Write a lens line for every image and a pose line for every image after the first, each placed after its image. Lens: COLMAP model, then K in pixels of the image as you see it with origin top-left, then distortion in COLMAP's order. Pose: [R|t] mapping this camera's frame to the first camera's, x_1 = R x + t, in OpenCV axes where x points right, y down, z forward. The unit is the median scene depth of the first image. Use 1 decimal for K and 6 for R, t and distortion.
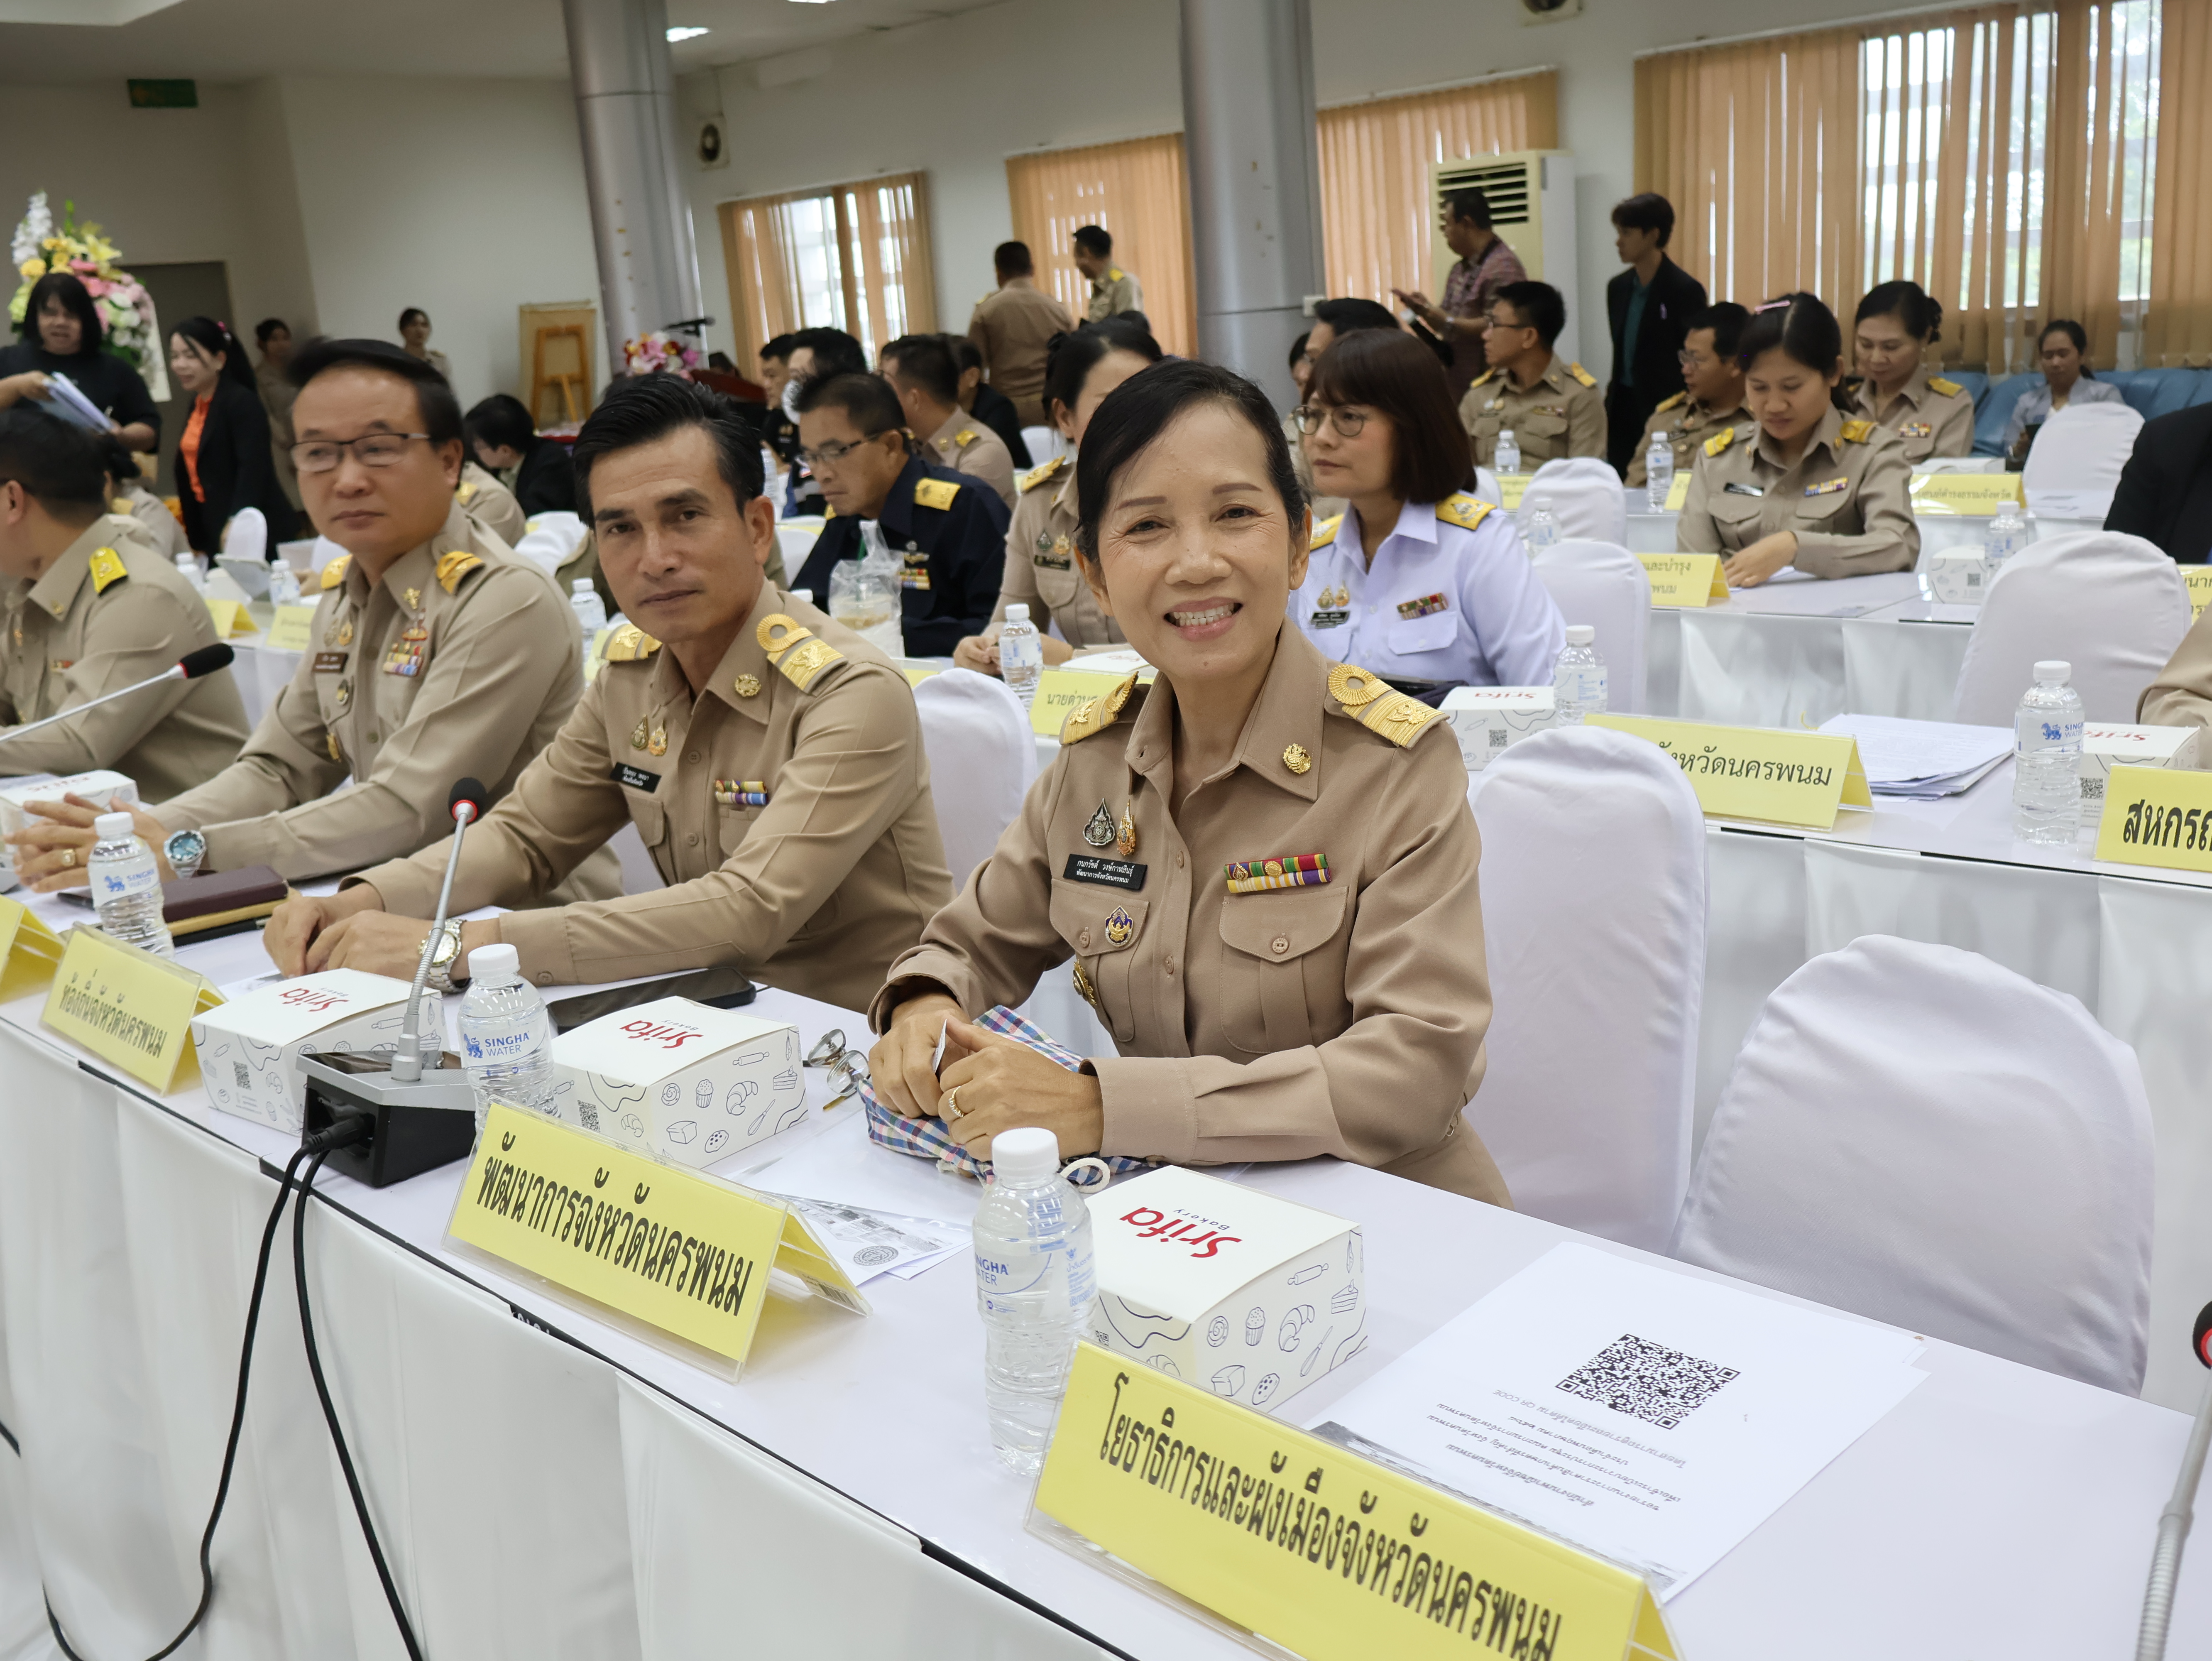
lens RADIAL K [[2073.8, 0, 1096.9], [0, 2073.8, 842.6], [0, 0, 1]] dist [-0.000249, 0.000000]
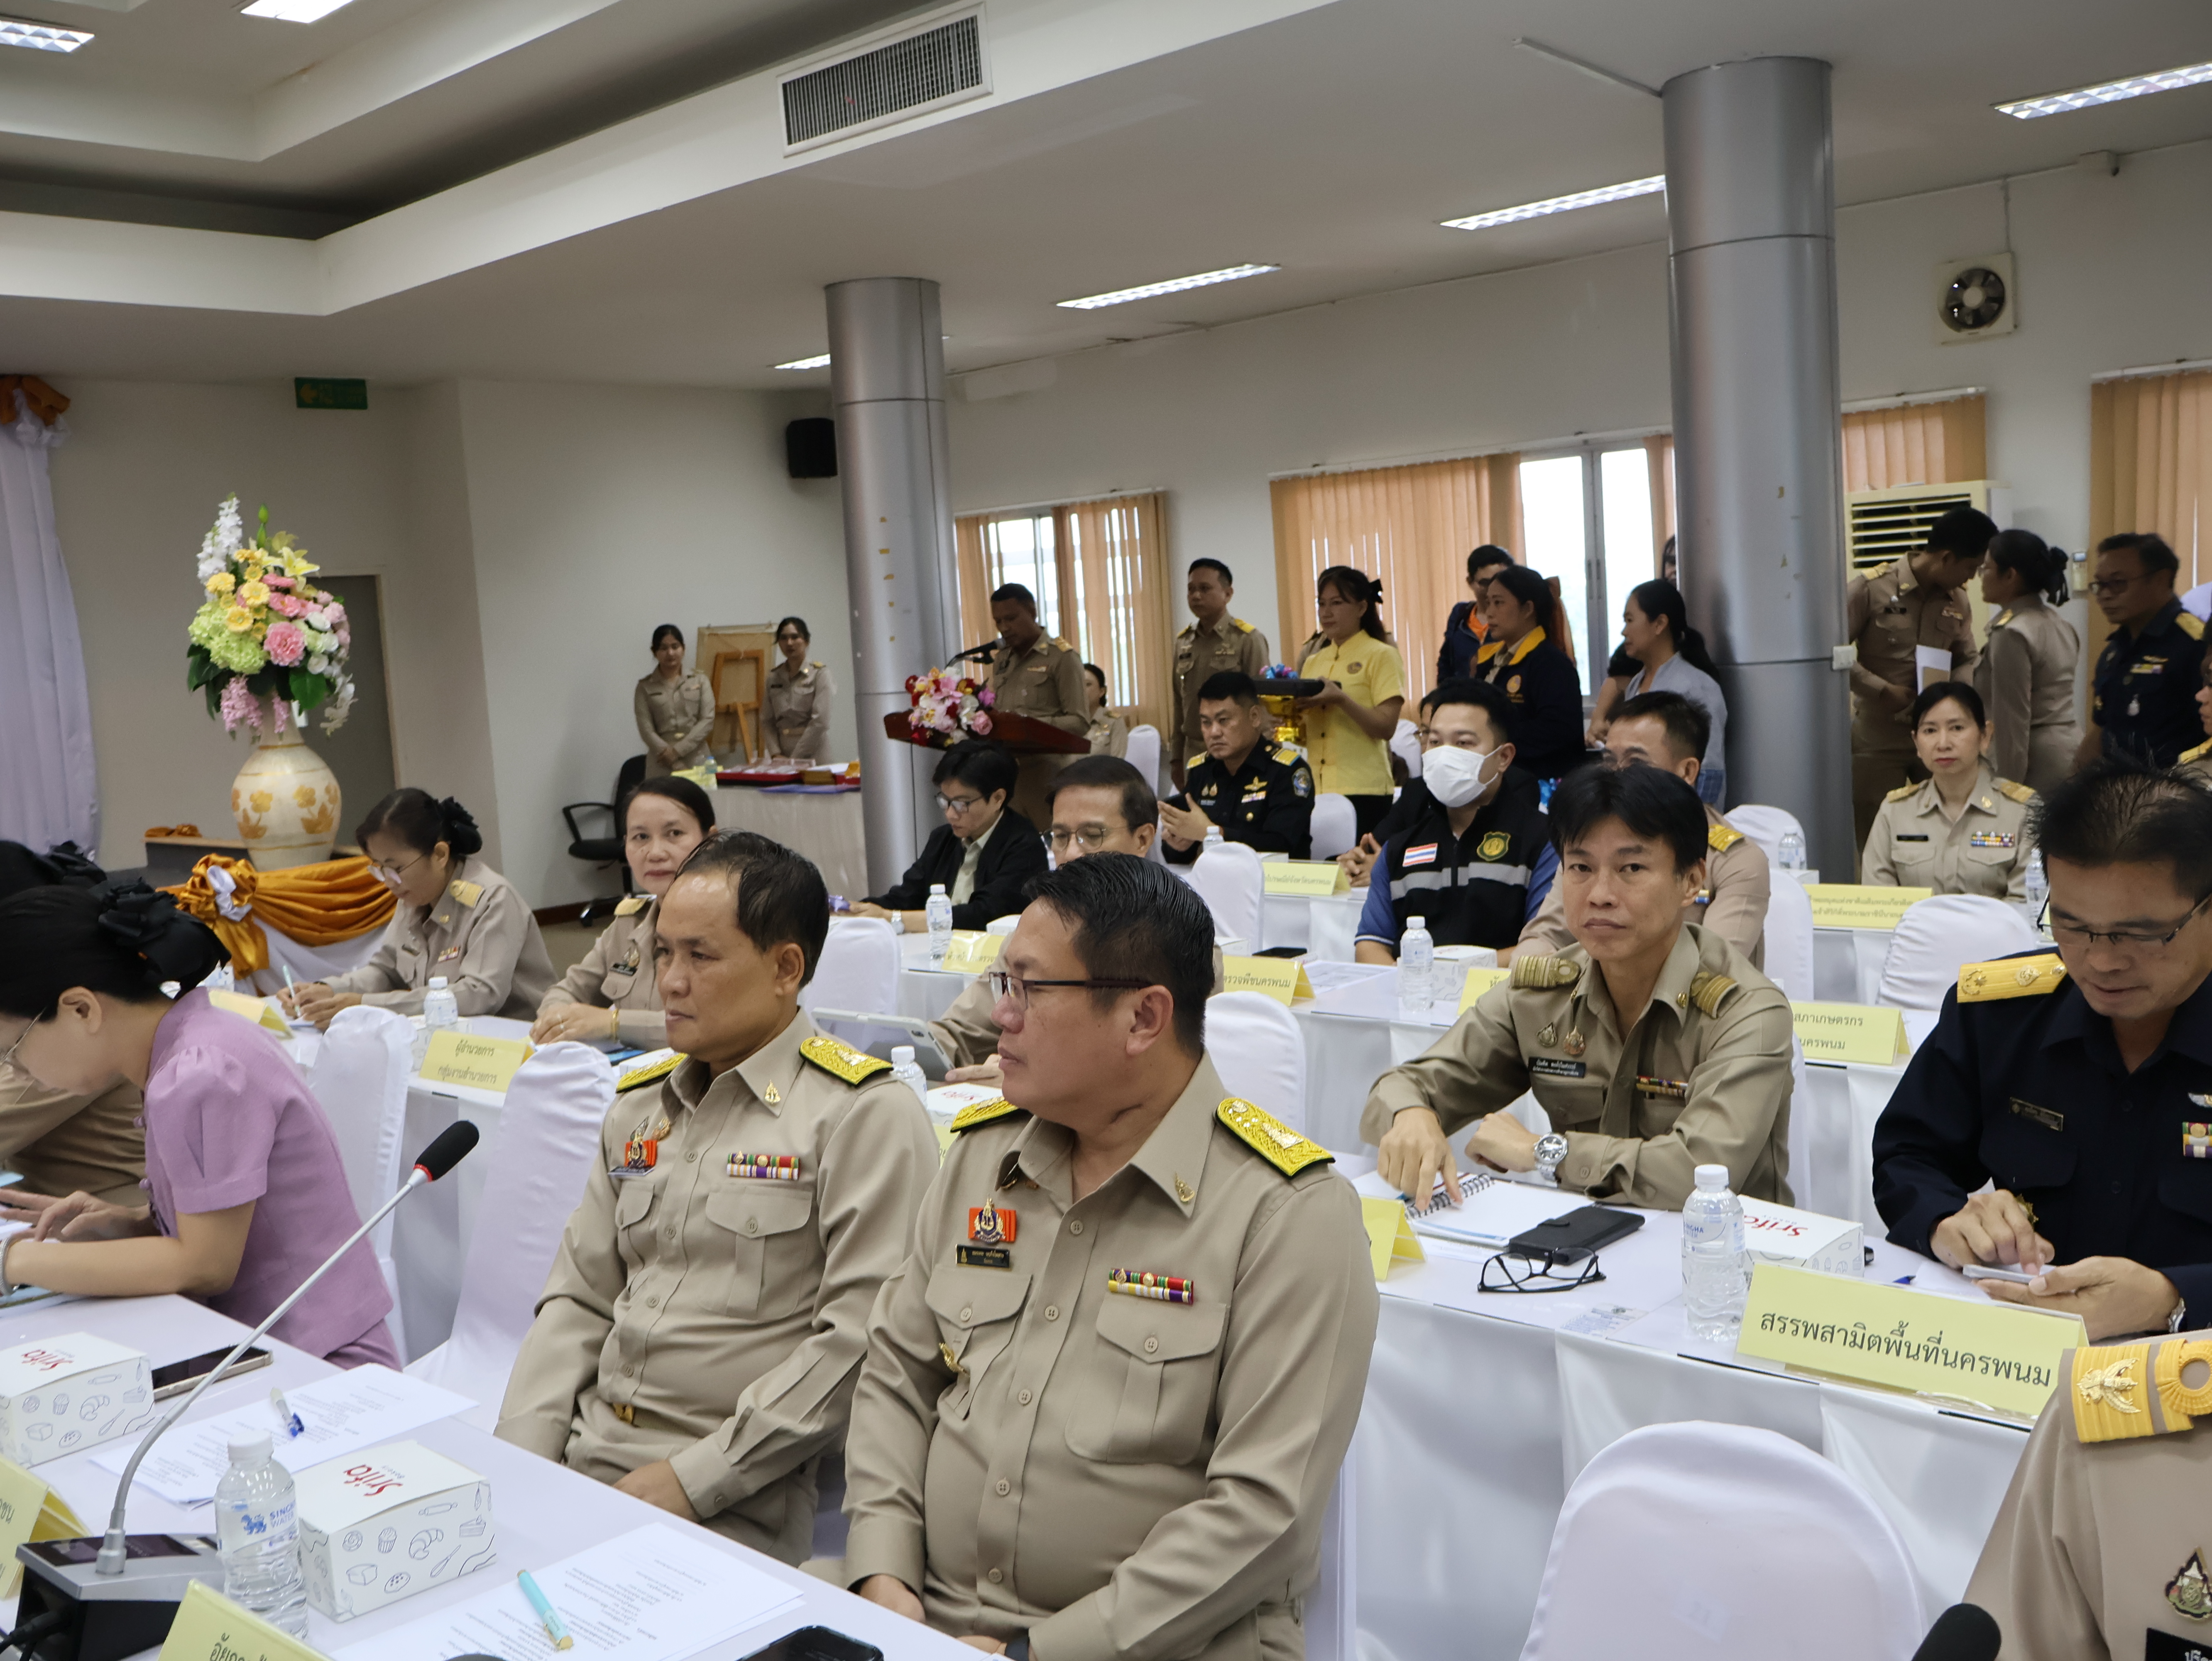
lens RADIAL K [[2073.8, 0, 1101.8], [0, 2073.8, 845.7], [0, 0, 1]] dist [-0.000249, 0.000000]
pose [[0.999734, 0.014510, 0.017953, -0.305720], [-0.011746, 0.989290, -0.145492, -0.094239], [-0.019871, 0.145243, 0.989196, 0.308798]]
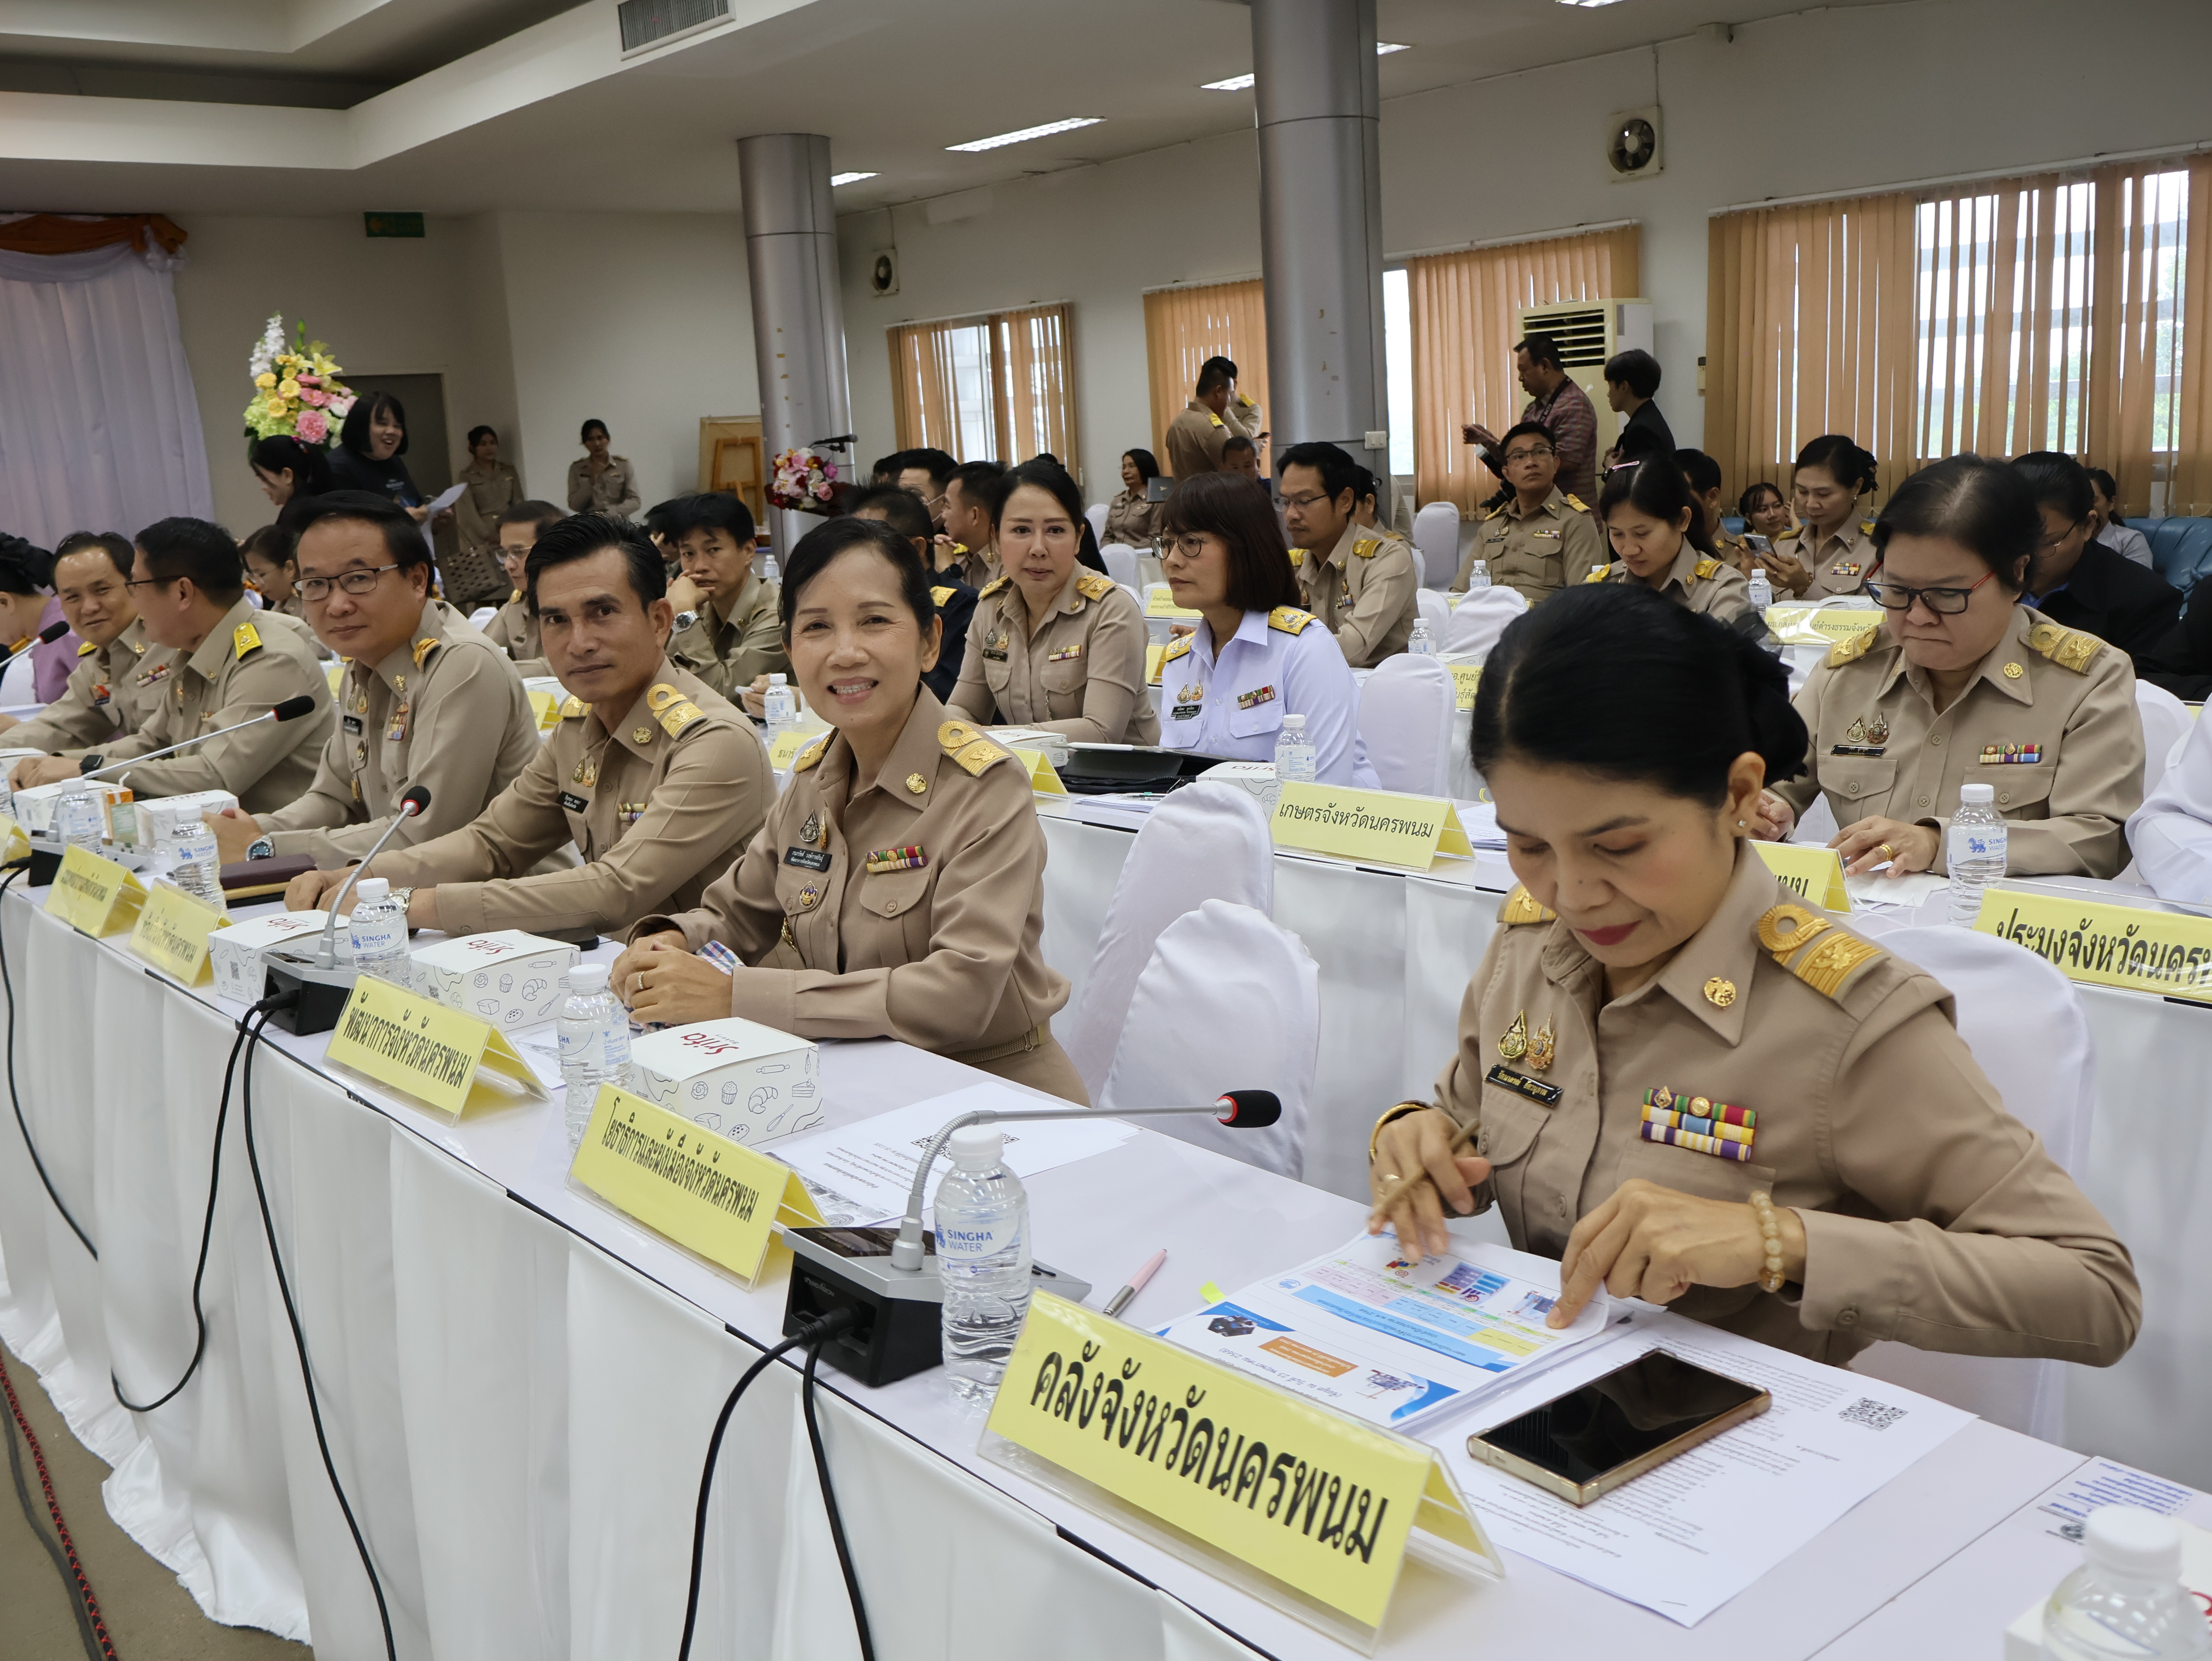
lens RADIAL K [[2073.8, 0, 1097.5], [0, 2073.8, 845.3], [0, 0, 1]] dist [-0.000249, 0.000000]
pose [[0.994651, 0.039906, -0.095277, 0.108114], [-0.044609, 0.997863, -0.047751, 0.020196], [0.093168, 0.051745, 0.994305, -0.136745]]
